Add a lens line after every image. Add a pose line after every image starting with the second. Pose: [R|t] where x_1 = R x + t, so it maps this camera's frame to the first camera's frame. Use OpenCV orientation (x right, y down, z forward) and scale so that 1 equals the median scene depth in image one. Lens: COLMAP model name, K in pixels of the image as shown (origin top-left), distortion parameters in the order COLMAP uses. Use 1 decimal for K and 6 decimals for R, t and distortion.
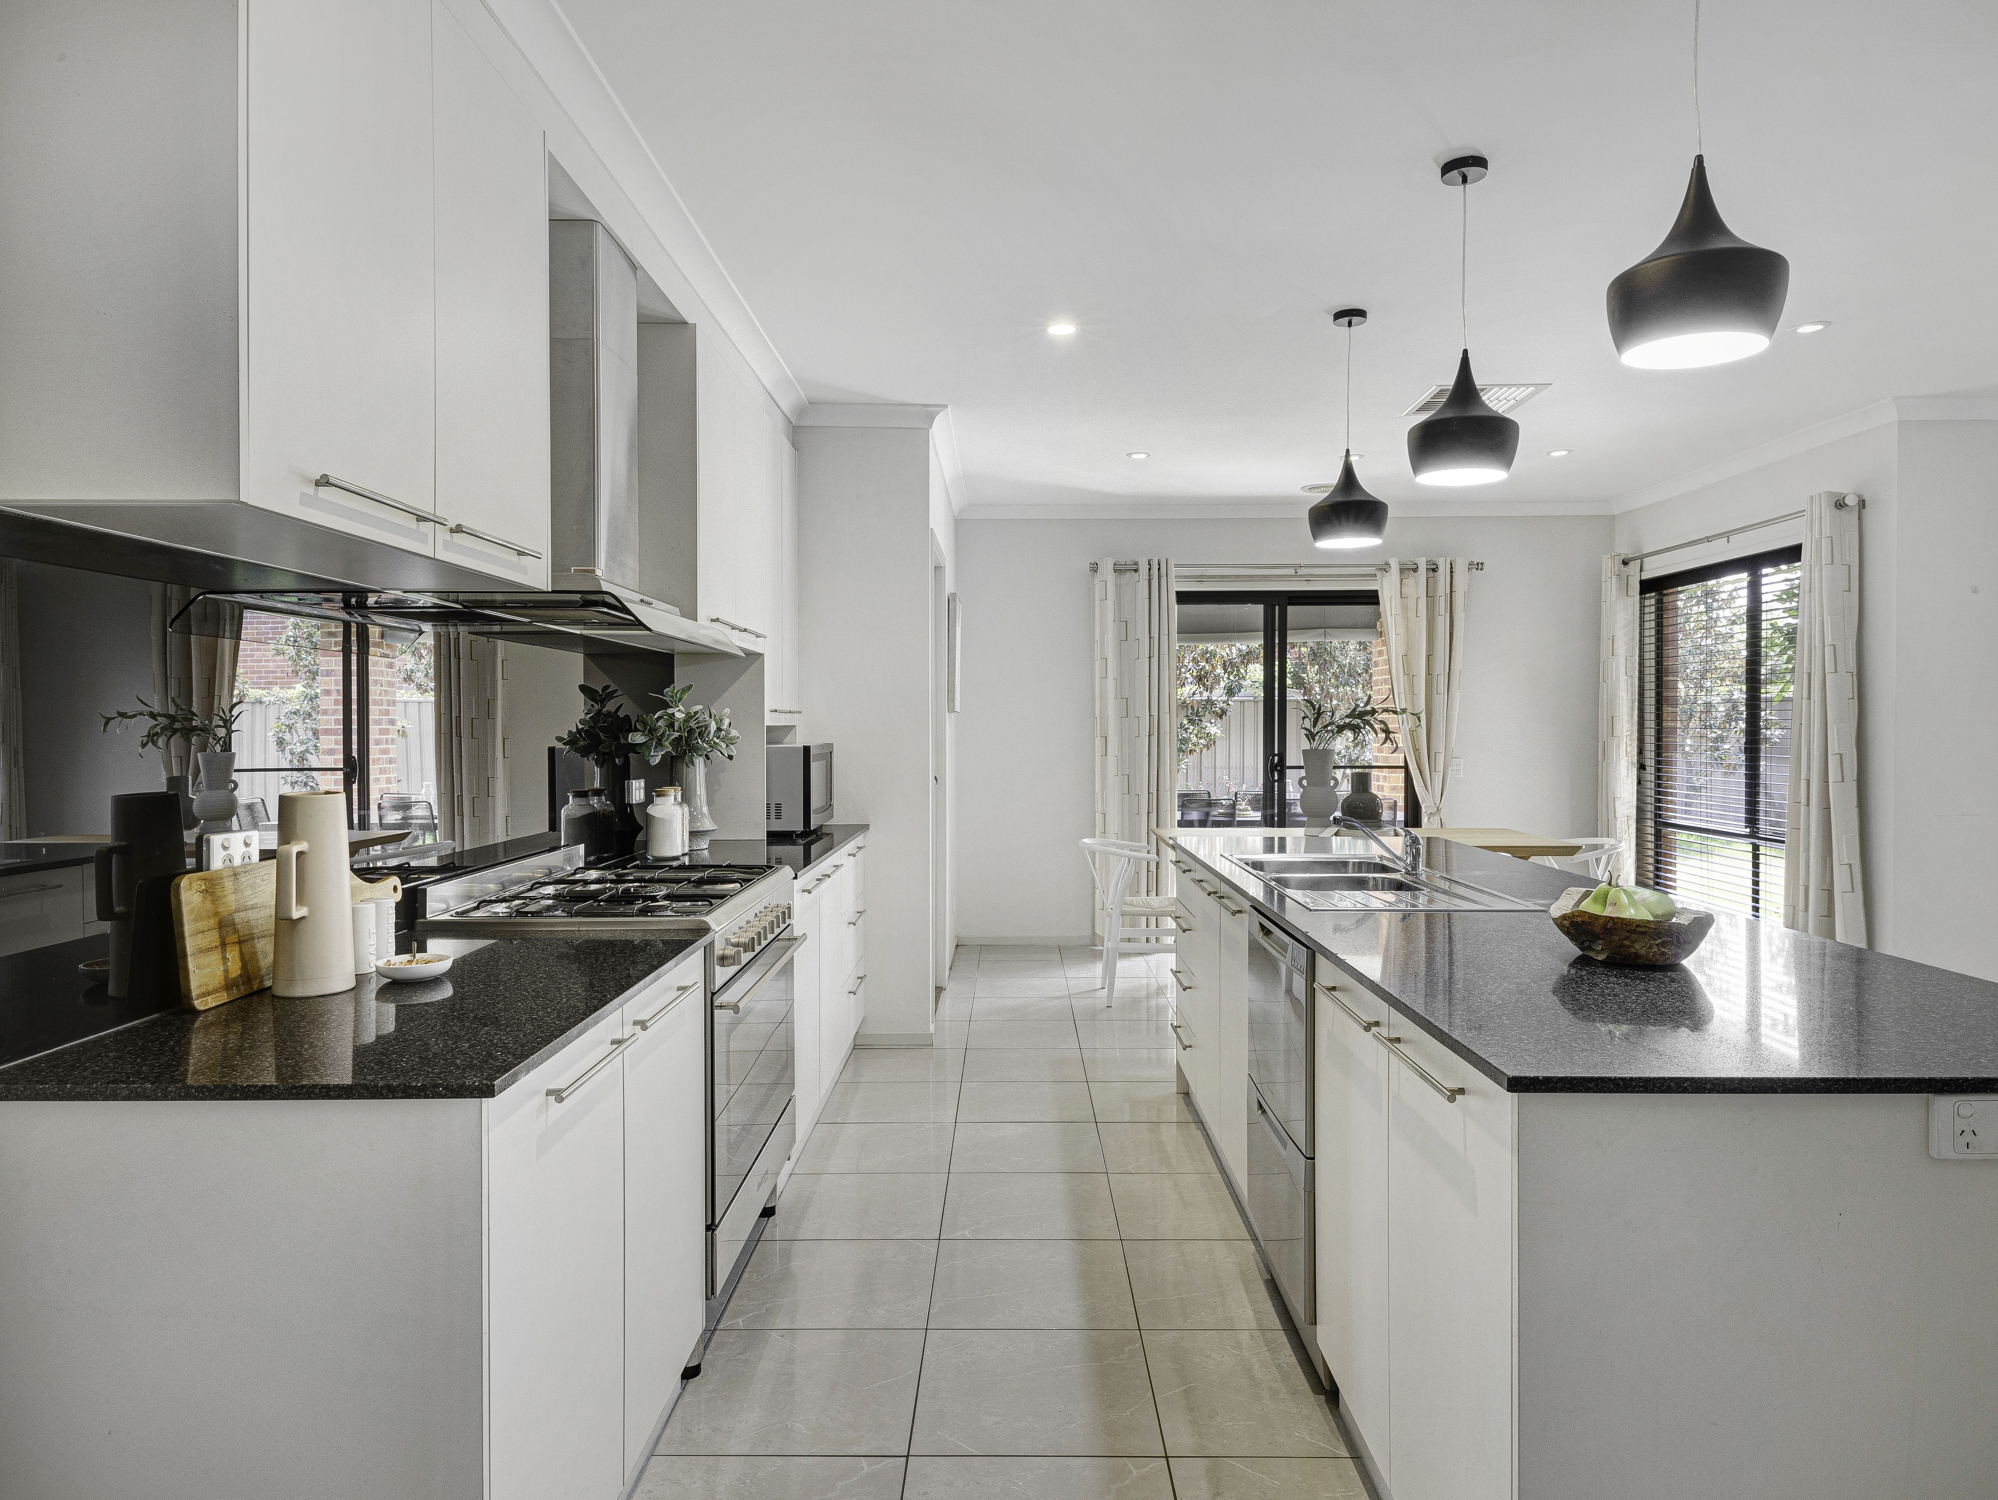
lens RADIAL K [[1263.6, 0, 1001.7], [0, 1263.6, 757.9], [0, 0, 1]] dist [-0.001636, 0.002968]
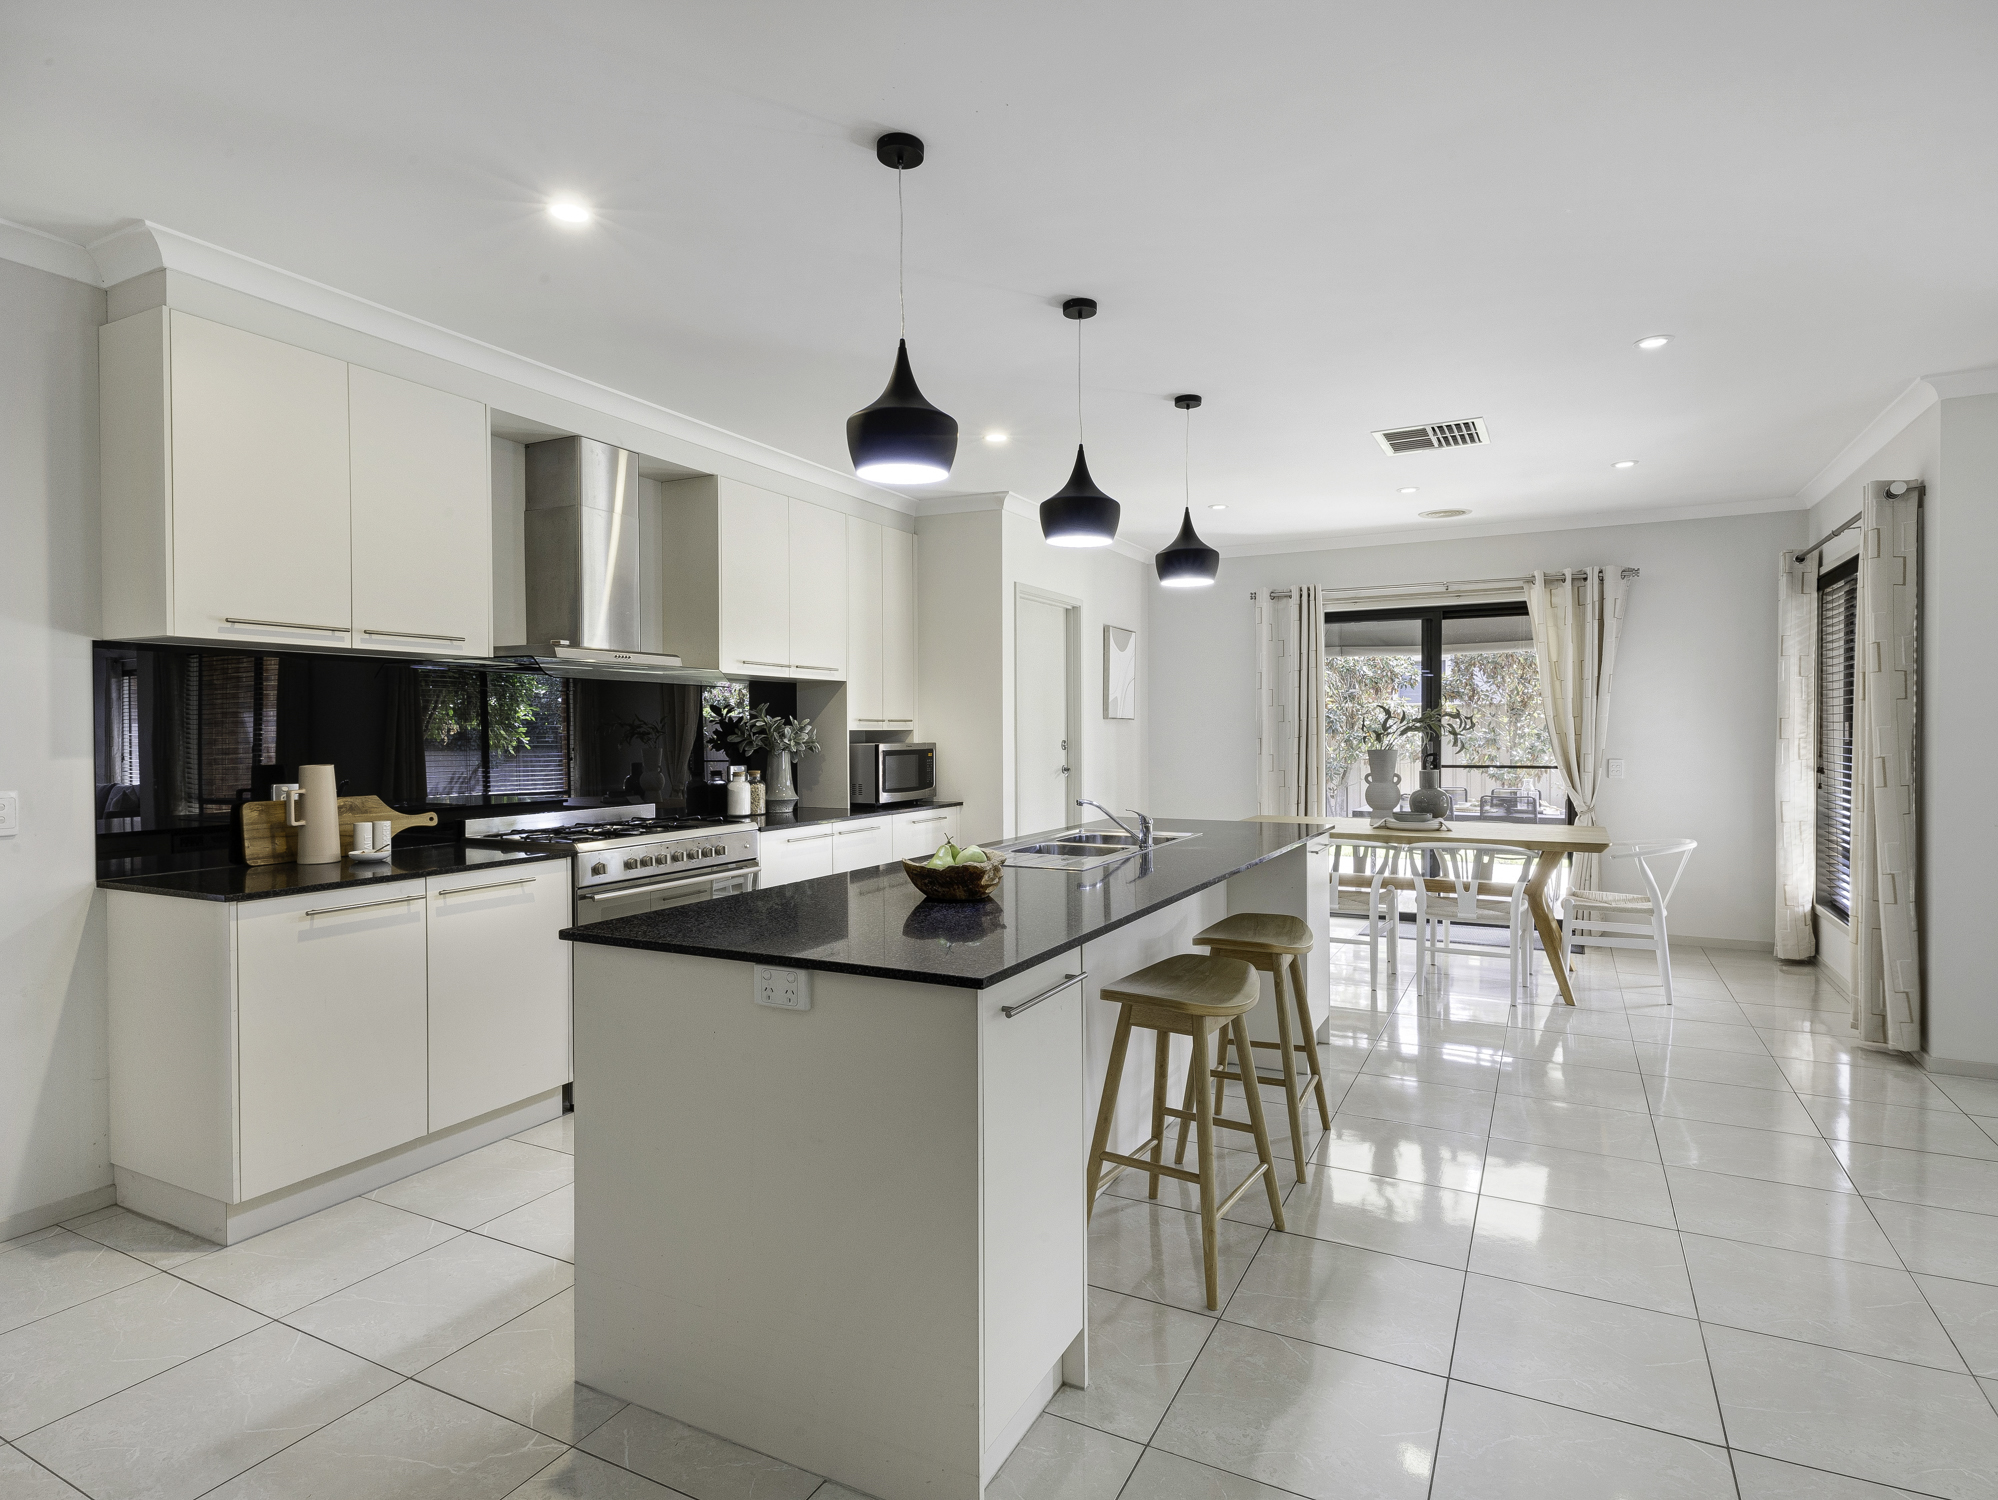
lens RADIAL K [[1089.0, 0, 1003.9], [0, 1089.0, 741.9], [0, 0, 1]] dist [-0.000608, -0.002473]
pose [[0.890864, 0.002679, -0.454262, 0.330535], [-0.008236, 0.999913, -0.010256, -0.000877], [0.454195, 0.012878, 0.890809, -0.019395]]
